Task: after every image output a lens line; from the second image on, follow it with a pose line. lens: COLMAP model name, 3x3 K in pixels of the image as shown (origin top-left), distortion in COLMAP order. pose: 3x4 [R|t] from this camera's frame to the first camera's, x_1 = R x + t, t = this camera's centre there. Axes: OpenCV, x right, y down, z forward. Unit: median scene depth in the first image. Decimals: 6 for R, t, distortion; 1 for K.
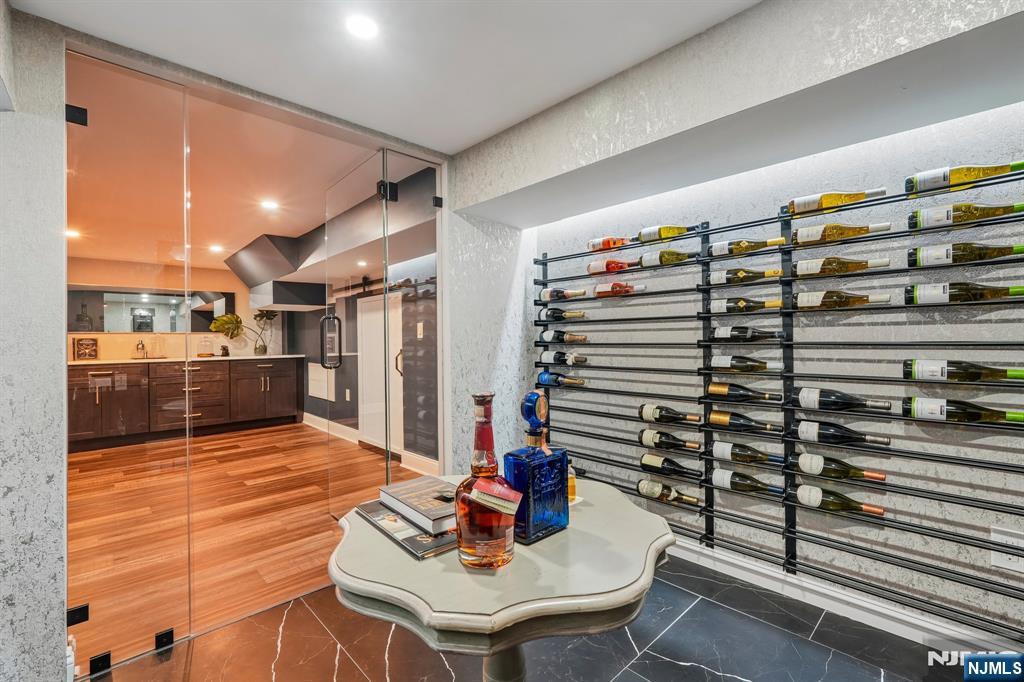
lens RADIAL K [[448.8, 0, 507.3], [0, 448.8, 338.4], [0, 0, 1]] dist [-0.001470, -0.000261]
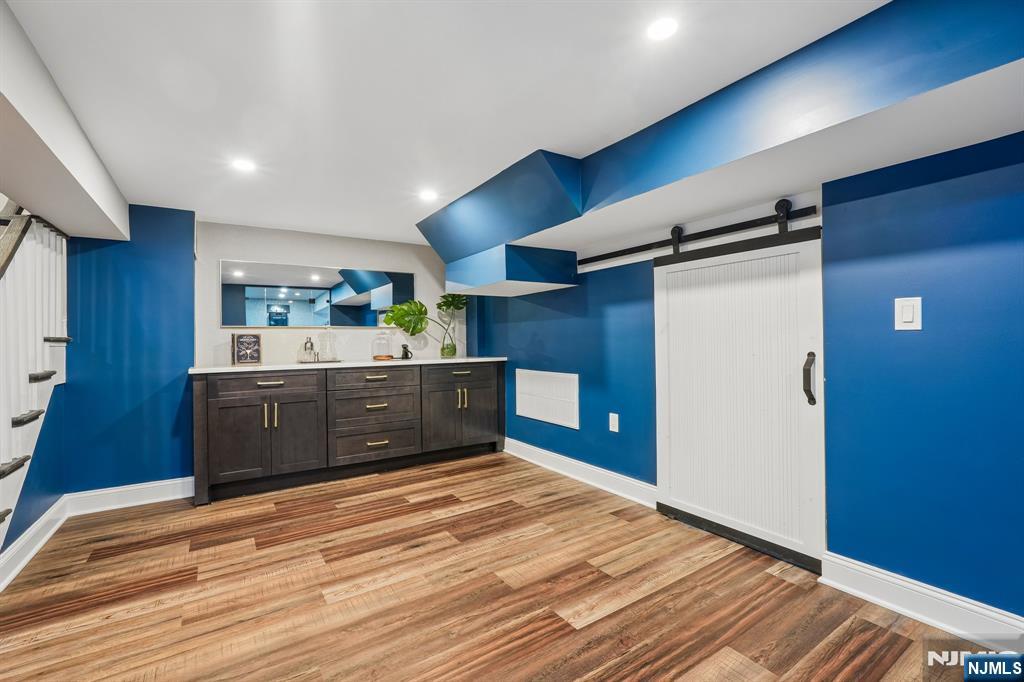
lens RADIAL K [[450.6, 0, 508.9], [0, 450.6, 336.3], [0, 0, 1]] dist [-0.003515, 0.000794]
pose [[0.985540, -0.001509, -0.169438, -0.385198], [0.000647, 0.999987, -0.005144, 0.006813], [0.169444, 0.004960, 0.985527, 0.338801]]
